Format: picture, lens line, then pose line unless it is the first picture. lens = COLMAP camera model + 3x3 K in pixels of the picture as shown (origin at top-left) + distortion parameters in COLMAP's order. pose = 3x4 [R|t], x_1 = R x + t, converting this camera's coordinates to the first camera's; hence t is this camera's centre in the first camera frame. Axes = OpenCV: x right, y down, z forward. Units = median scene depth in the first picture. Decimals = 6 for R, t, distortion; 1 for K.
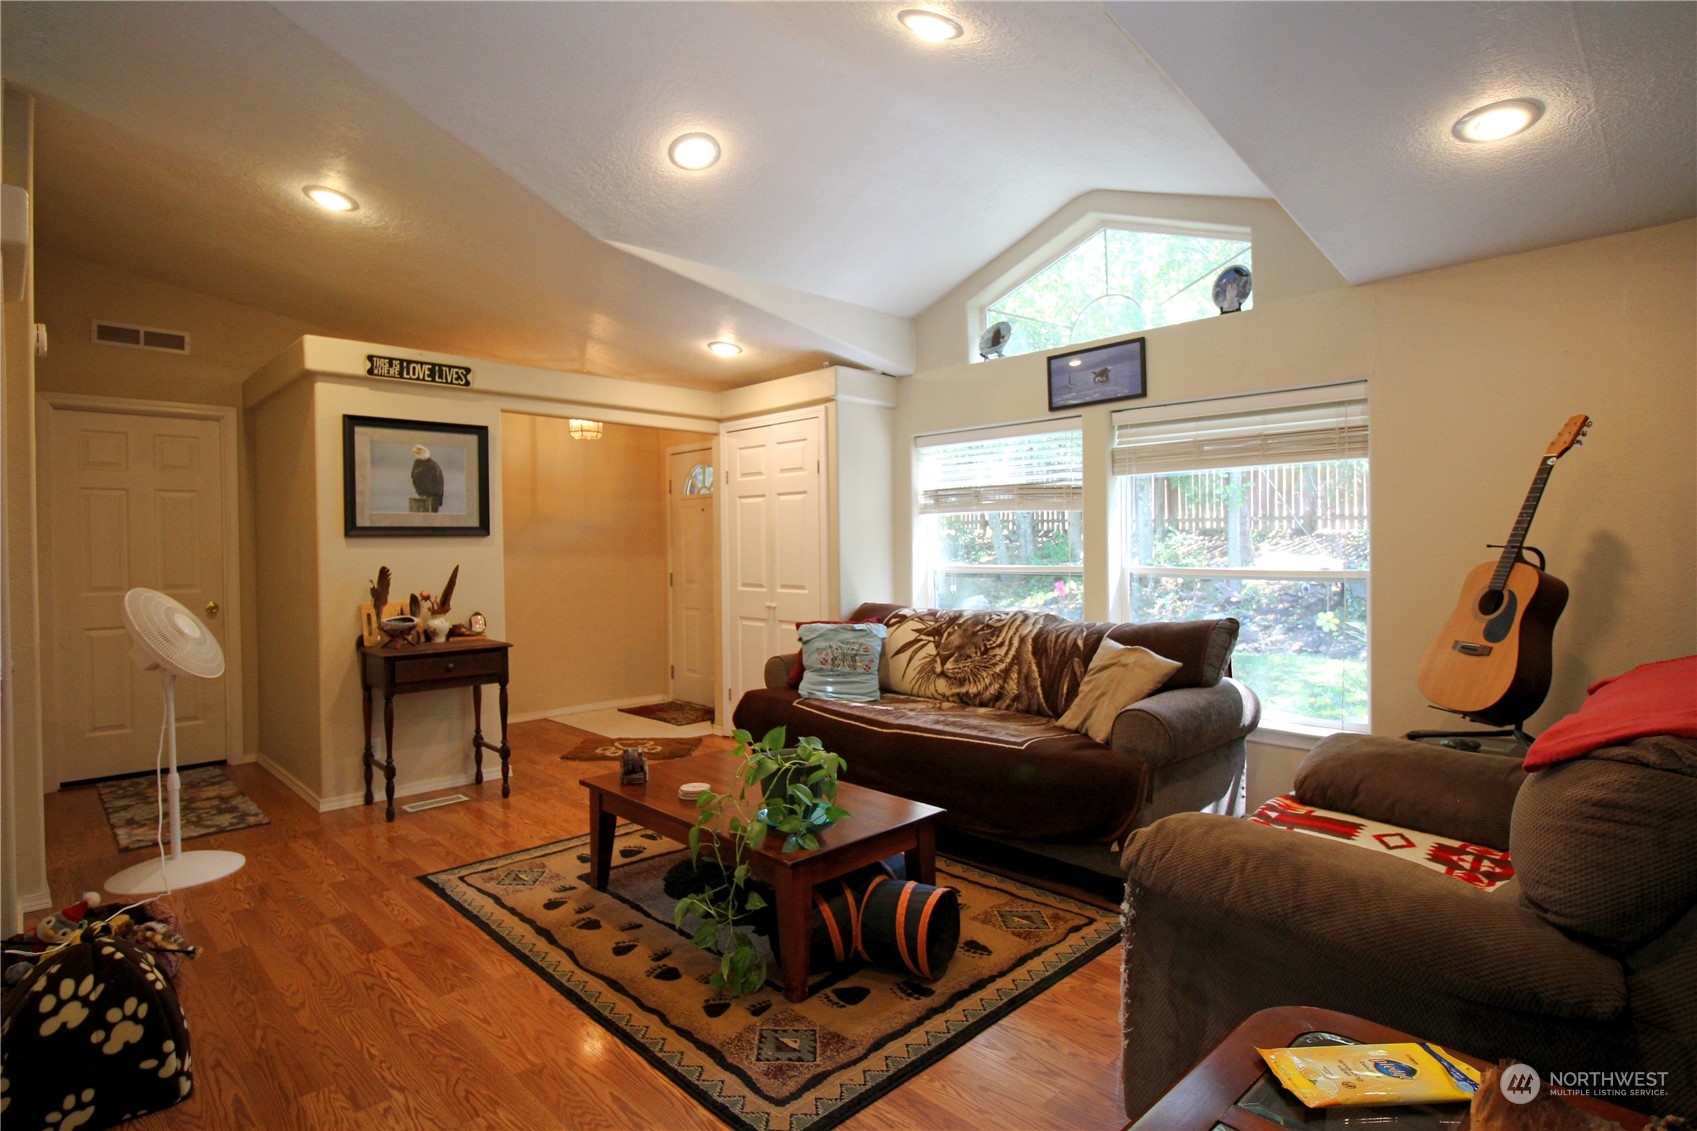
lens RADIAL K [[868.5, 0, 848.1], [0, 868.5, 560.0], [0, 0, 1]] dist [0.001122, -0.000006]
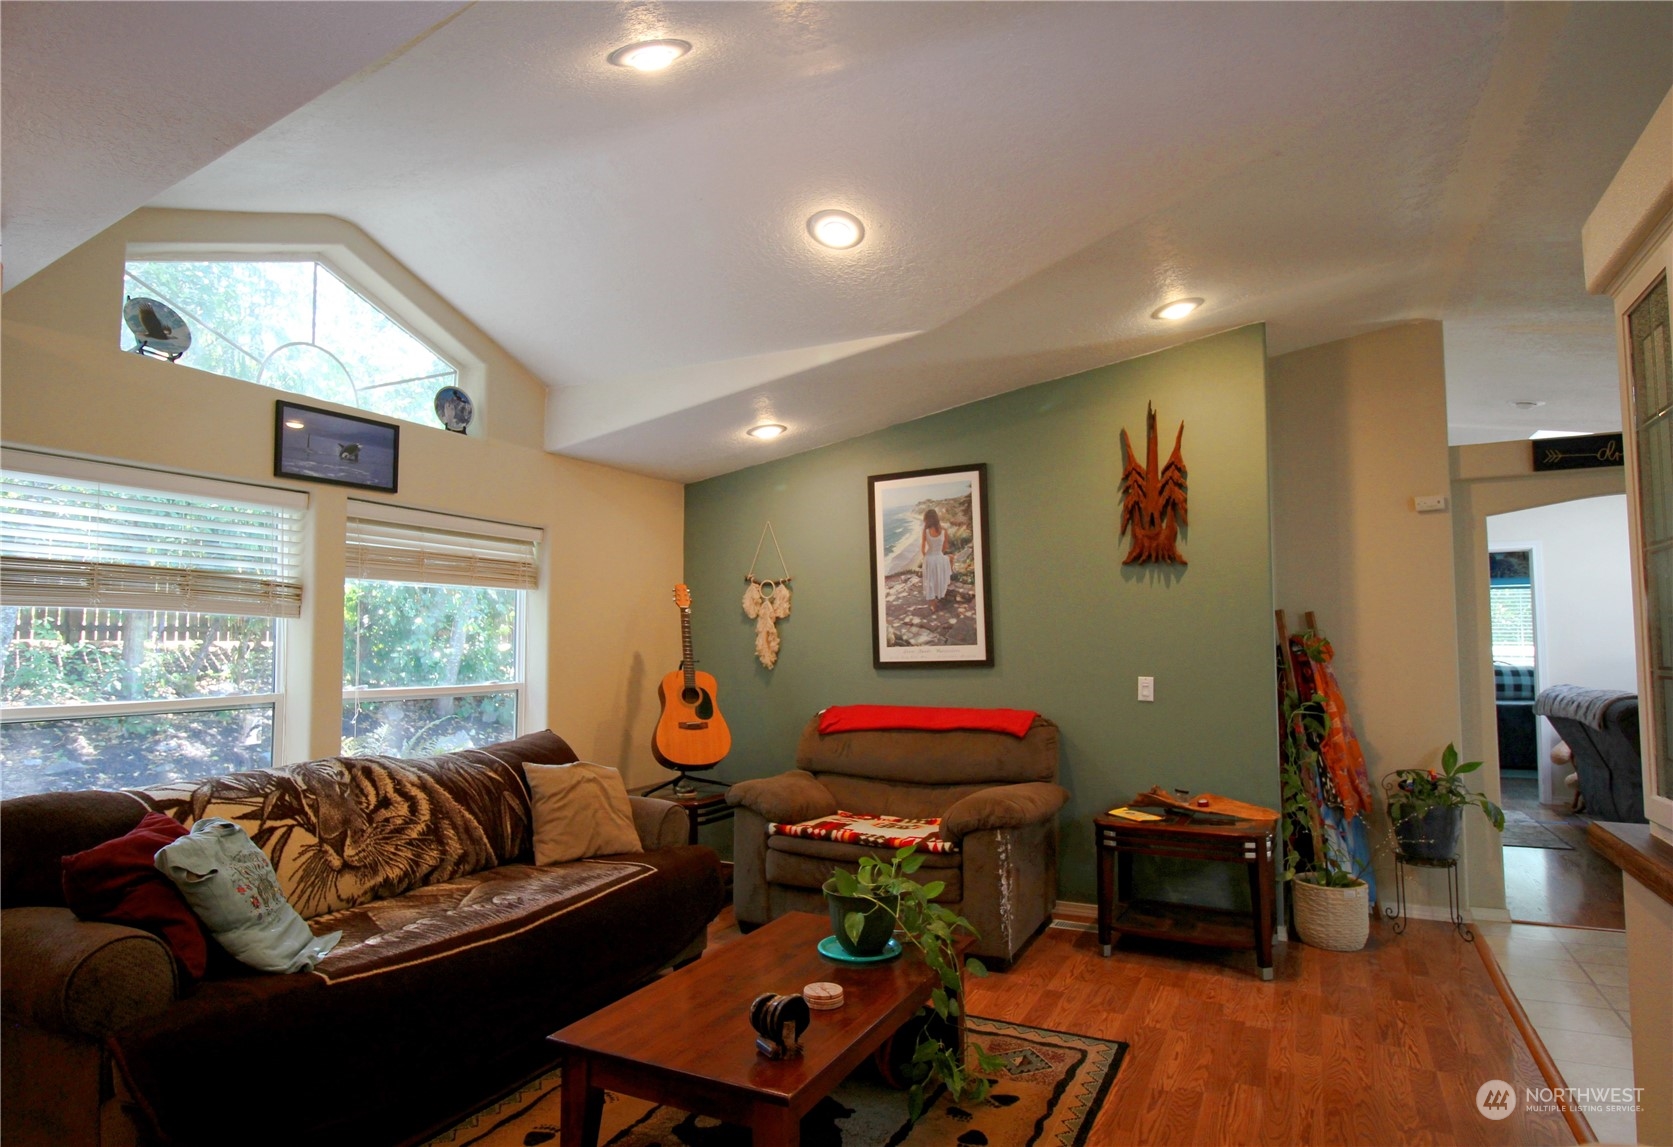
lens RADIAL K [[952.0, 0, 835.7], [0, 952.0, 577.4], [0, 0, 1]] dist [0.002403, 0.000213]
pose [[-0.326668, 0.075093, 0.942151, -0.720713], [0.020096, 0.997165, -0.072510, -0.025866], [-0.944926, -0.004754, -0.327251, 0.921665]]
